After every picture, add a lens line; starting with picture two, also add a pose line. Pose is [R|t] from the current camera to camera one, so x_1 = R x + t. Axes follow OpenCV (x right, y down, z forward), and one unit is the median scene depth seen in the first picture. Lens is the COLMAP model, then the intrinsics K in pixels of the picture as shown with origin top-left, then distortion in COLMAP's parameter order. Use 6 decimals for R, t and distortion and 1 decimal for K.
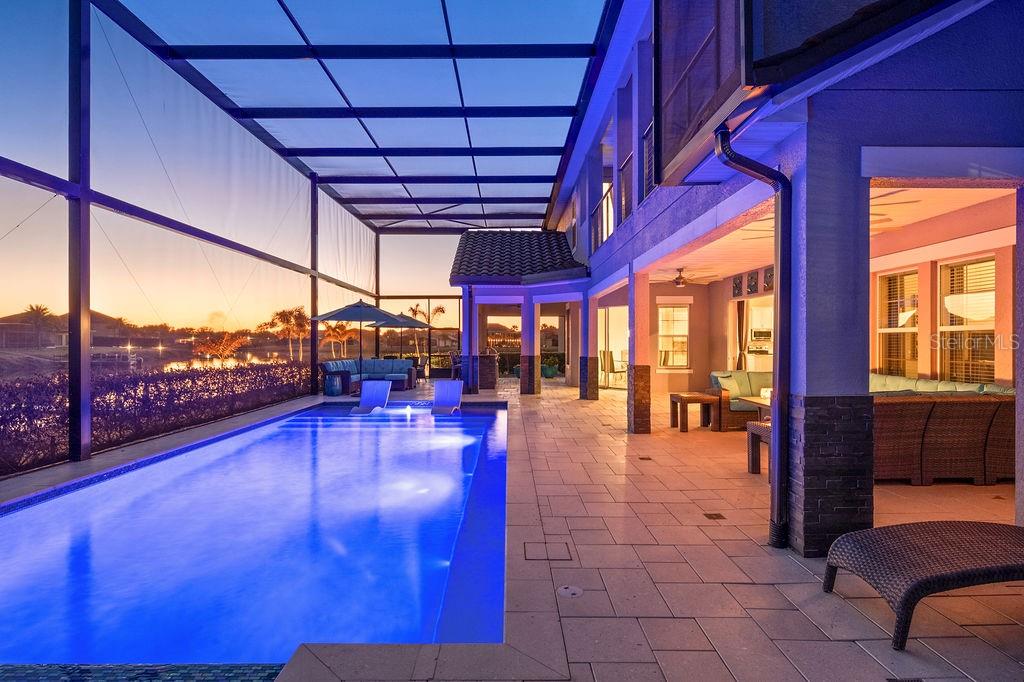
lens RADIAL K [[539.7, 0, 510.8], [0, 539.7, 343.7], [0, 0, 1]] dist [0.001989, 0.000472]
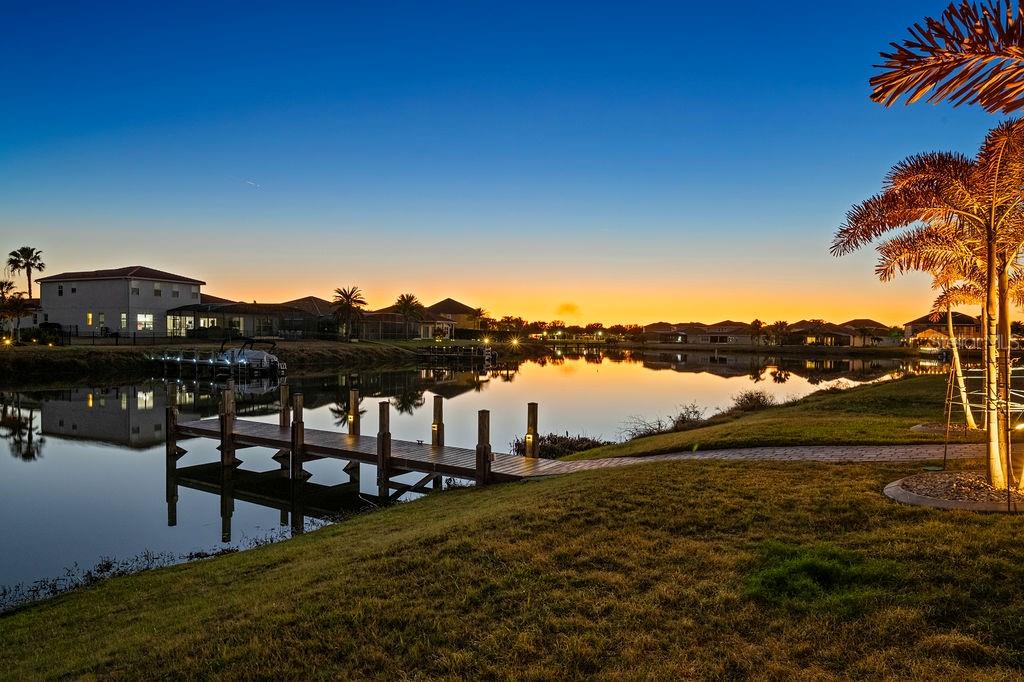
lens RADIAL K [[677.7, 0, 512.0], [0, 677.7, 341.0], [0, 0, 1]] dist [0.002047, 0.000470]
pose [[0.836130, 0.013535, -0.548364, -0.545147], [-0.013933, 0.999897, 0.003435, 0.032088], [0.548354, 0.004768, 0.836233, 0.845771]]
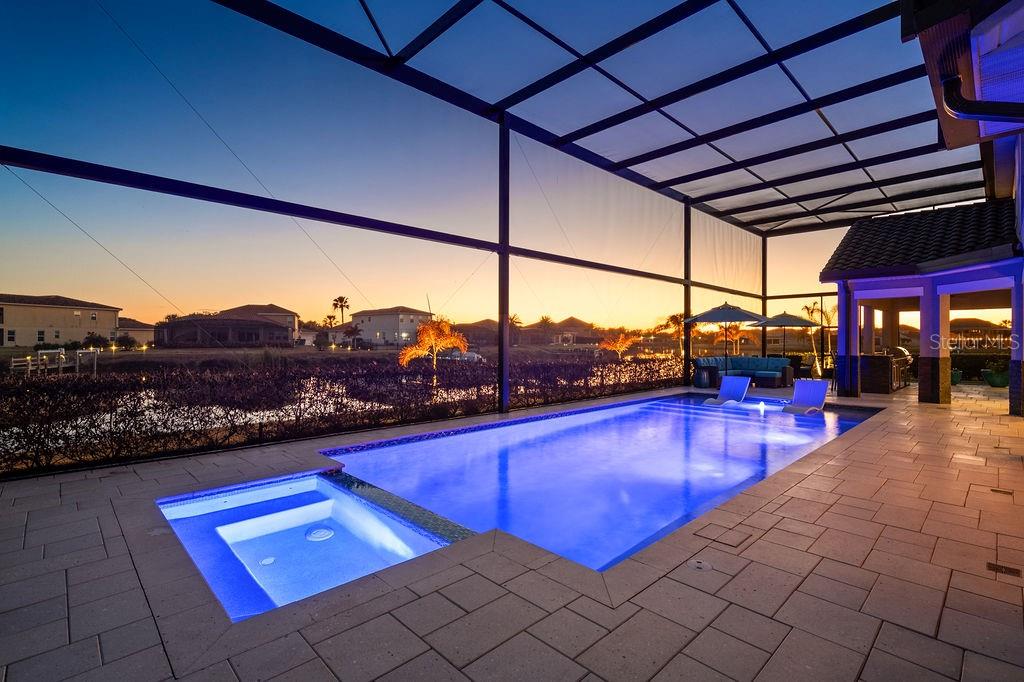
lens RADIAL K [[472.9, 0, 505.1], [0, 472.9, 339.6], [0, 0, 1]] dist [-0.000218, 0.000051]
pose [[0.687457, -0.000108, -0.726225, 0.109167], [-0.004202, 0.999983, -0.004126, 0.000358], [0.726213, 0.005888, 0.687445, 0.008621]]
